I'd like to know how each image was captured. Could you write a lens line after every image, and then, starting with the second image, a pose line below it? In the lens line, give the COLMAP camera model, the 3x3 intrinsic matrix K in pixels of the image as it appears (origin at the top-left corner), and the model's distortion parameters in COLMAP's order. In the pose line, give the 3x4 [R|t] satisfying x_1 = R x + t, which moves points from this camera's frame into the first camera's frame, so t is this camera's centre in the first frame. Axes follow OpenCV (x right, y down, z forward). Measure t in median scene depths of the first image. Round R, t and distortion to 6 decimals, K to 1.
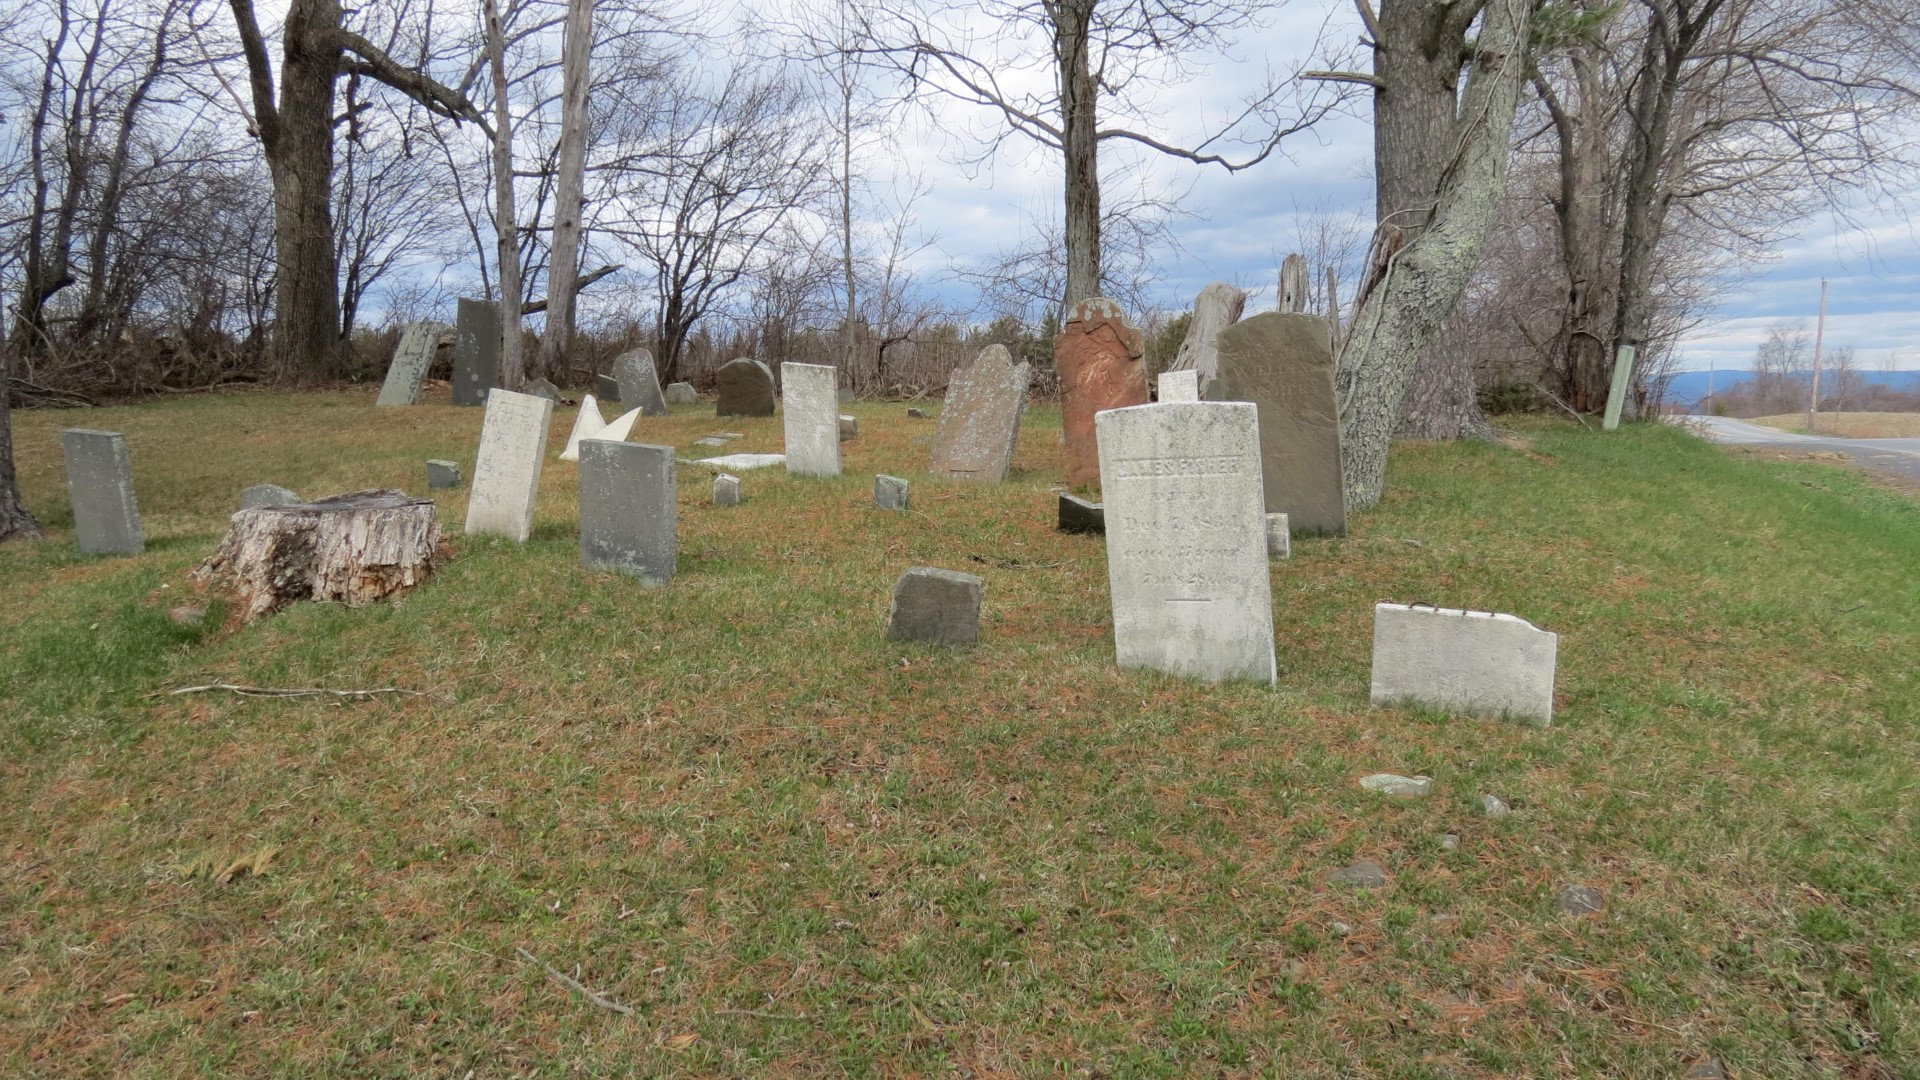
lens RADIAL K [[1372.7, 0, 974.8], [0, 1372.7, 538.8], [0, 0, 1]] dist [-0.031949, 0.018511]
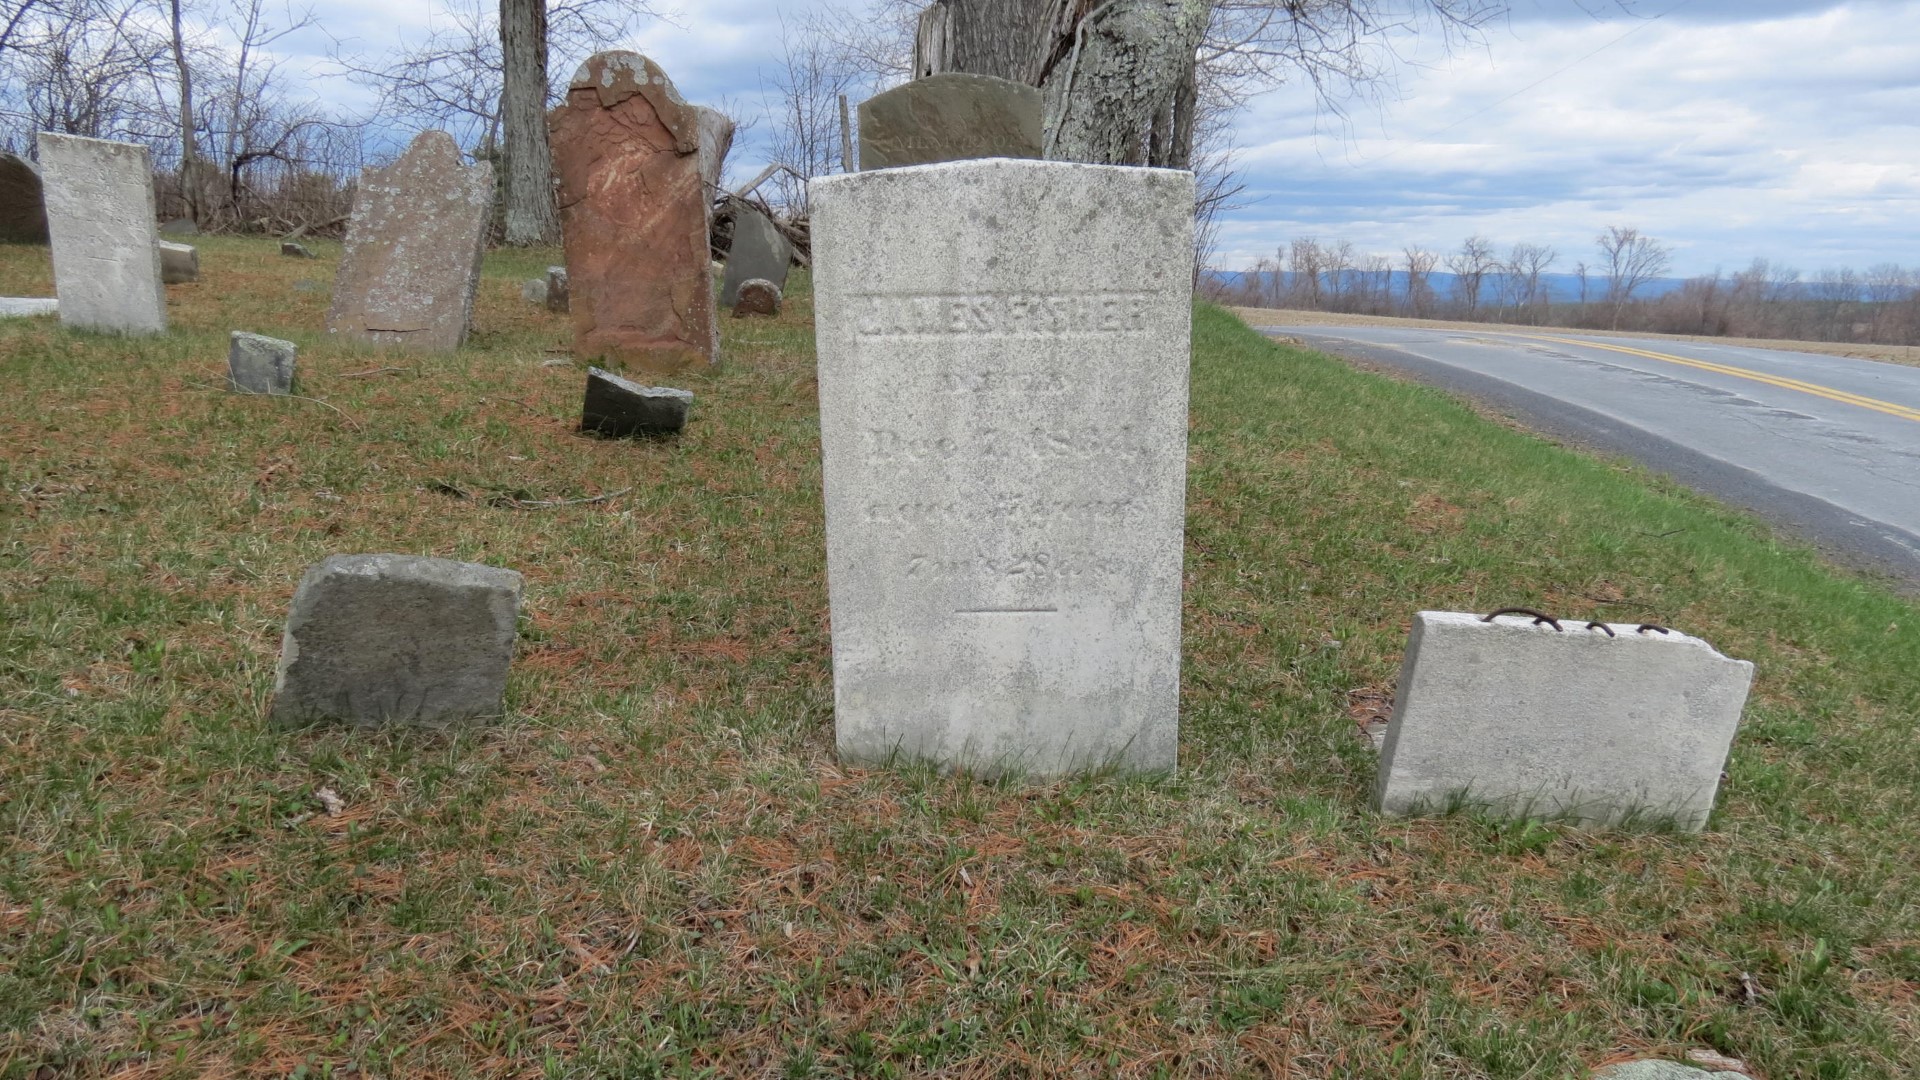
lens RADIAL K [[1372.7, 0, 974.8], [0, 1372.7, 538.8], [0, 0, 1]] dist [-0.031949, 0.018511]
pose [[0.912544, -0.036794, 0.407321, -0.026562], [0.000158, 0.995976, 0.089615, -0.013485], [-0.408979, -0.081713, 0.908878, 0.397729]]
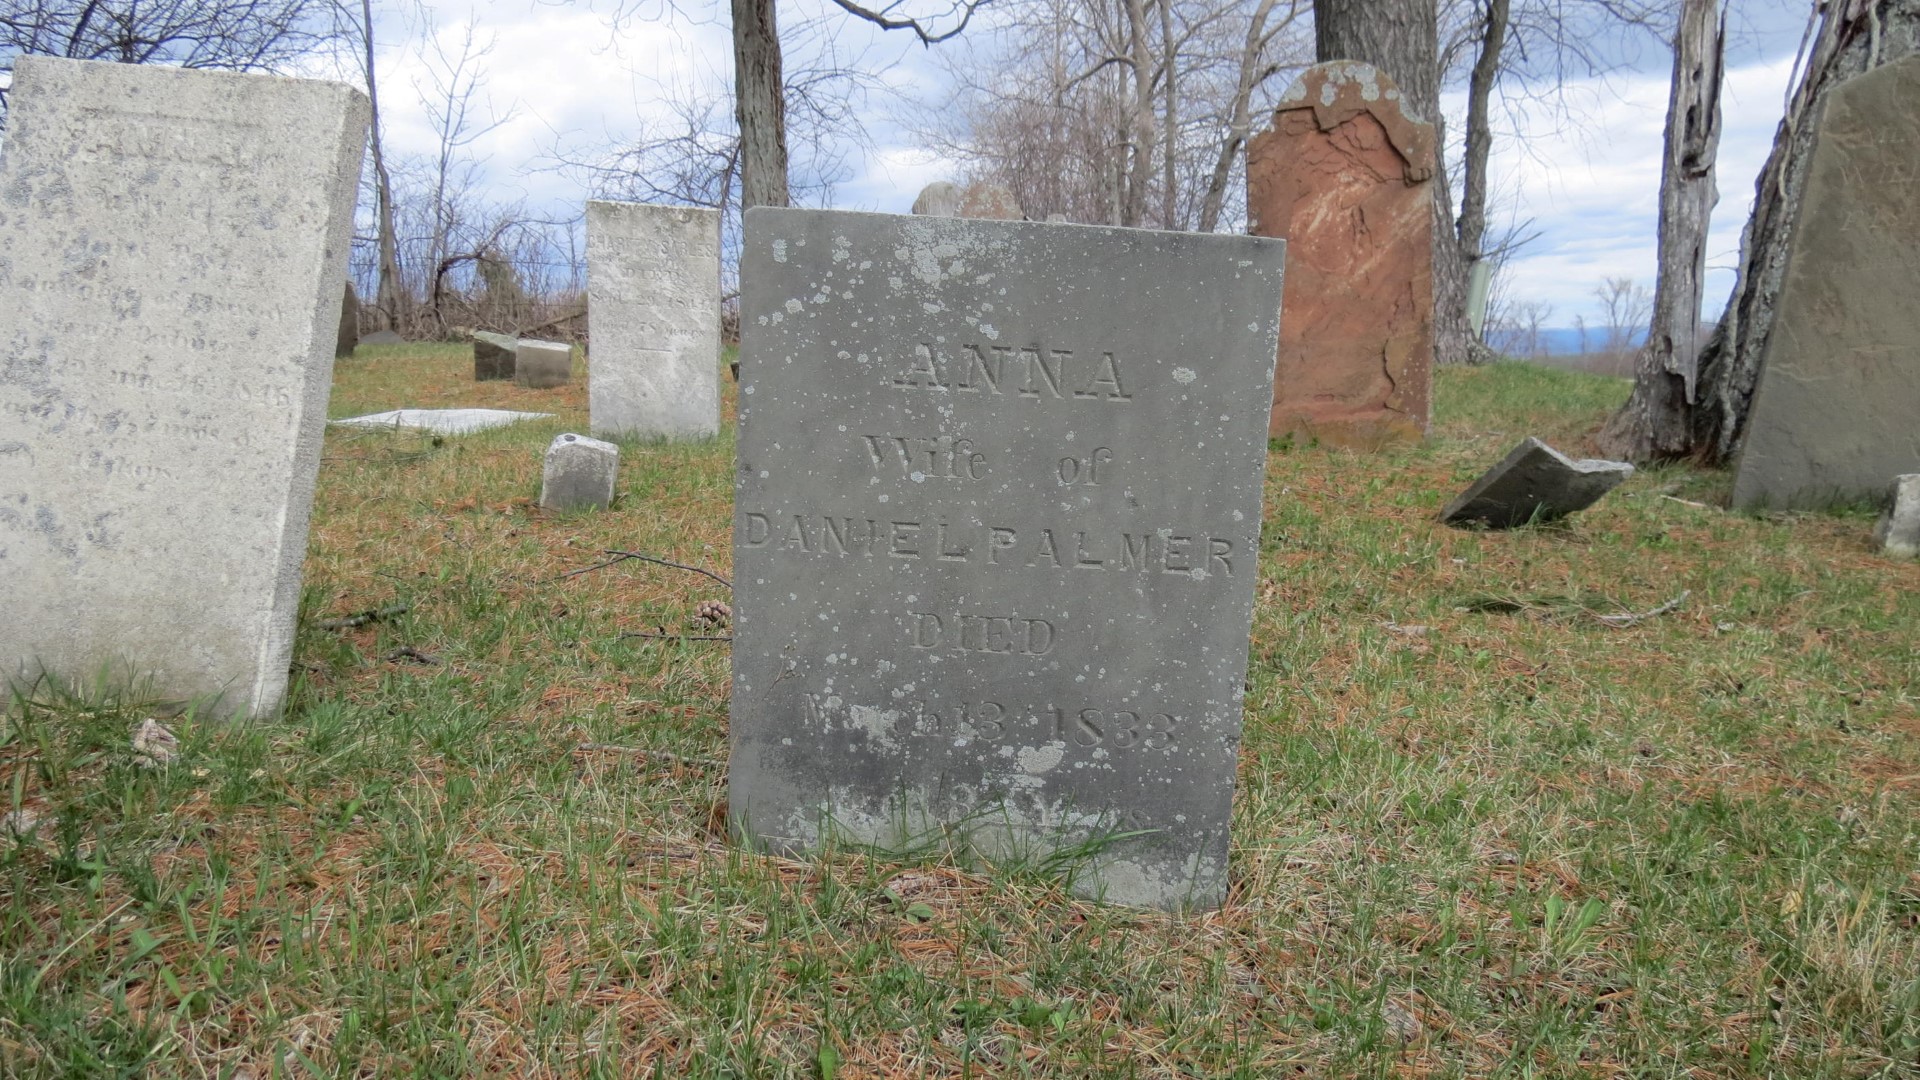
lens RADIAL K [[1372.7, 0, 974.8], [0, 1372.7, 538.8], [0, 0, 1]] dist [-0.031949, 0.018511]
pose [[0.909594, -0.063163, 0.410669, -0.279384], [0.056620, 0.998001, 0.028091, -0.023744], [-0.411623, -0.002299, 0.911352, 0.658735]]
